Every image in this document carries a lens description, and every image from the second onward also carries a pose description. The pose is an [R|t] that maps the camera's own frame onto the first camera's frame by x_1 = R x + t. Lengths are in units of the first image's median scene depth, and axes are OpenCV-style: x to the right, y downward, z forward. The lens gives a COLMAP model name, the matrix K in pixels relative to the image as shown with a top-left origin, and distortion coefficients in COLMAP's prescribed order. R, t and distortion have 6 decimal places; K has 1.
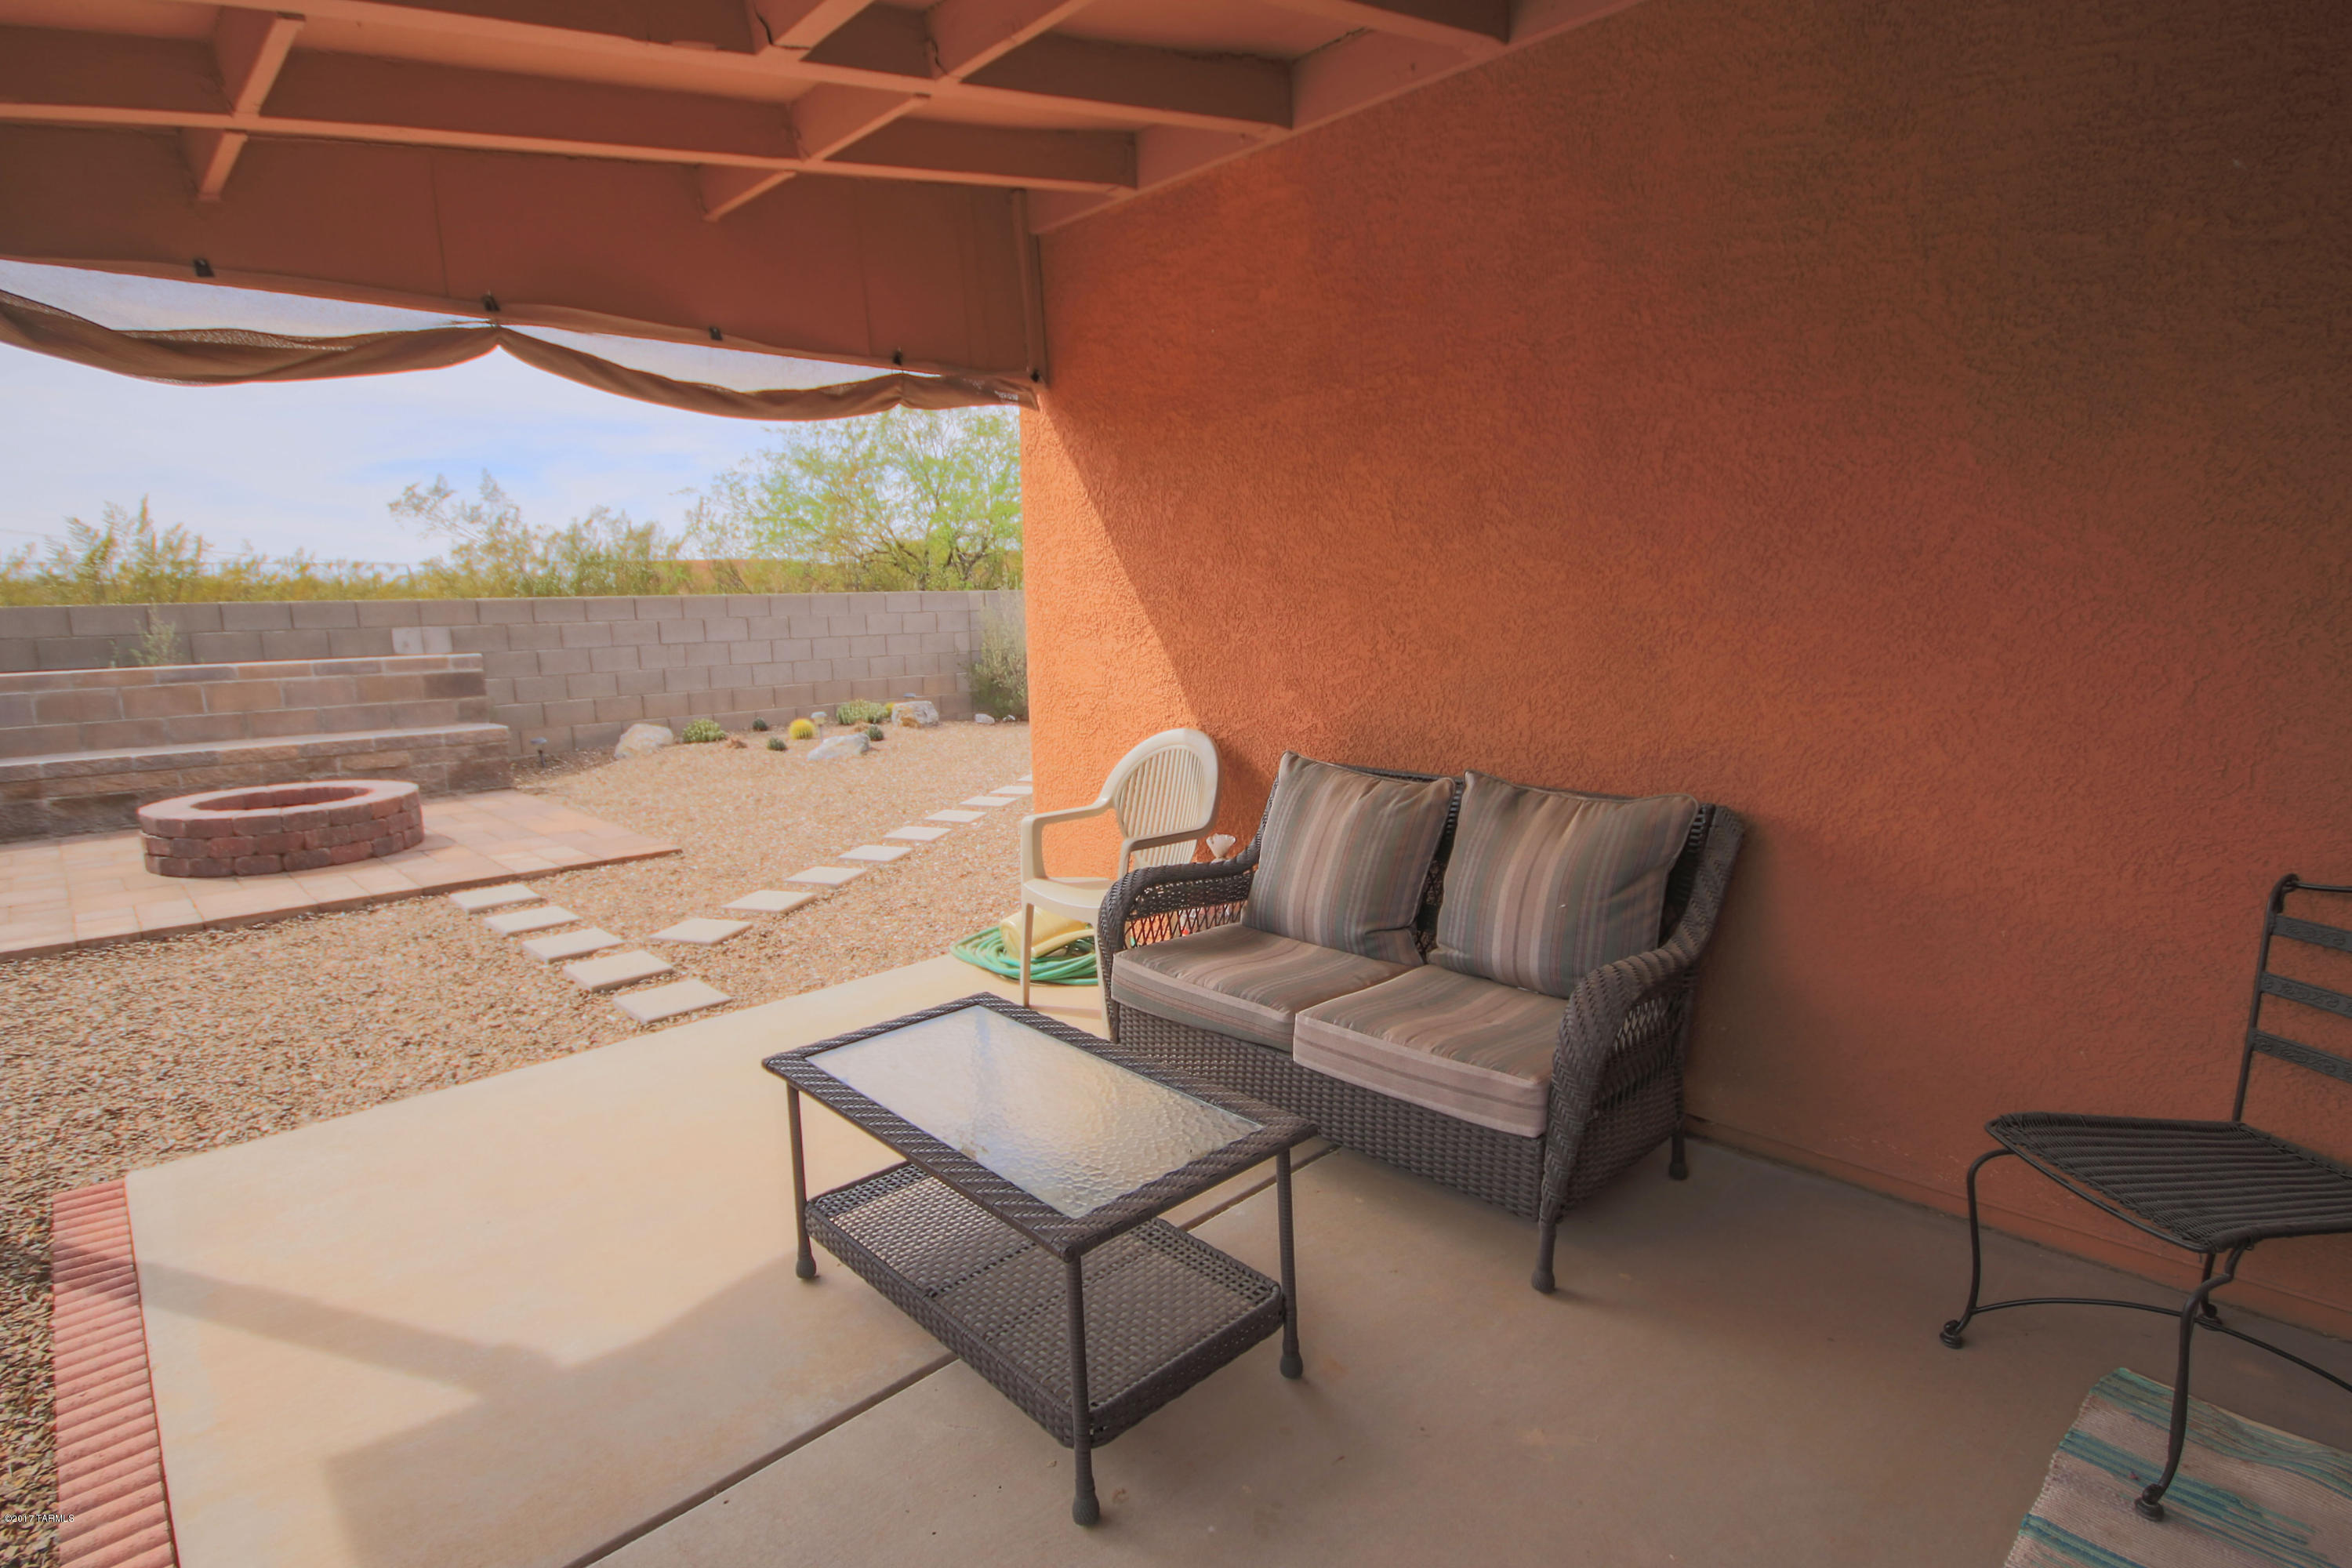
lens RADIAL K [[1171.1, 0, 1177.0], [0, 1171.1, 795.3], [0, 0, 1]] dist [0.002680, -0.000261]
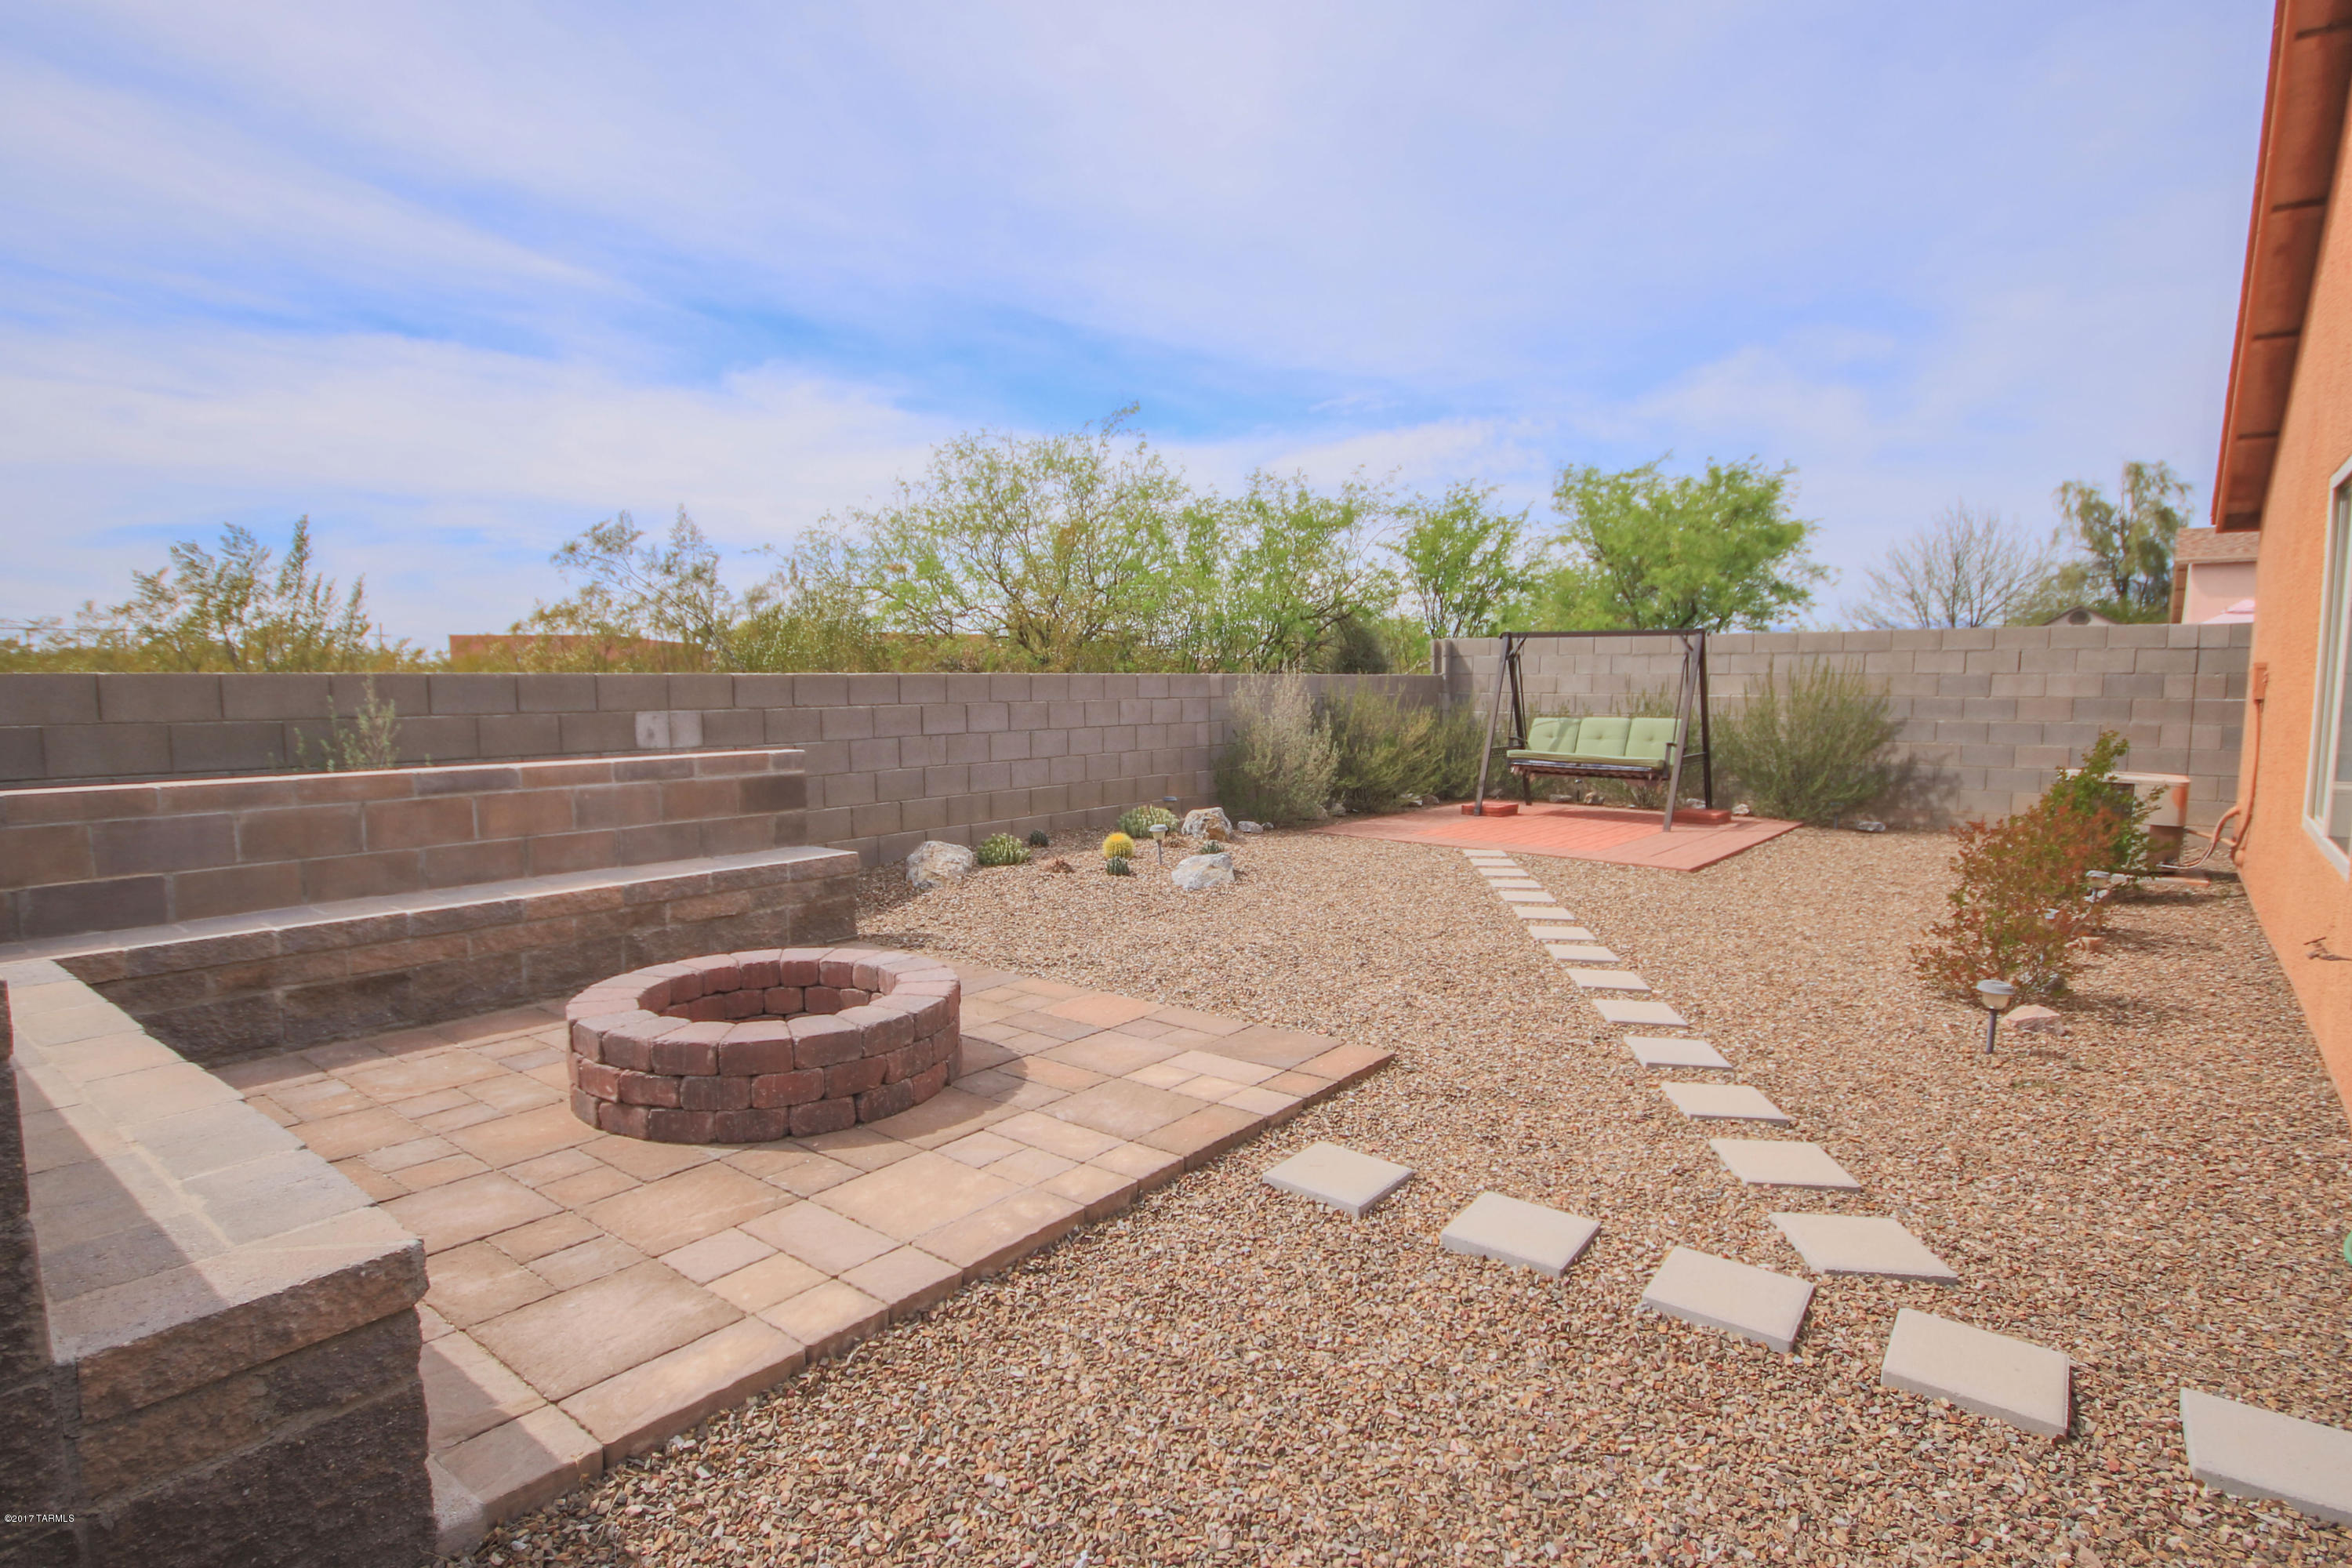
lens RADIAL K [[1171.1, 0, 1164.9], [0, 1171.1, 786.0], [0, 0, 1]] dist [0.002680, -0.000261]
pose [[0.989796, 0.003000, 0.142457, -0.526578], [0.008618, 0.996687, -0.080872, -0.042478], [-0.142228, 0.081275, 0.986492, 0.289960]]
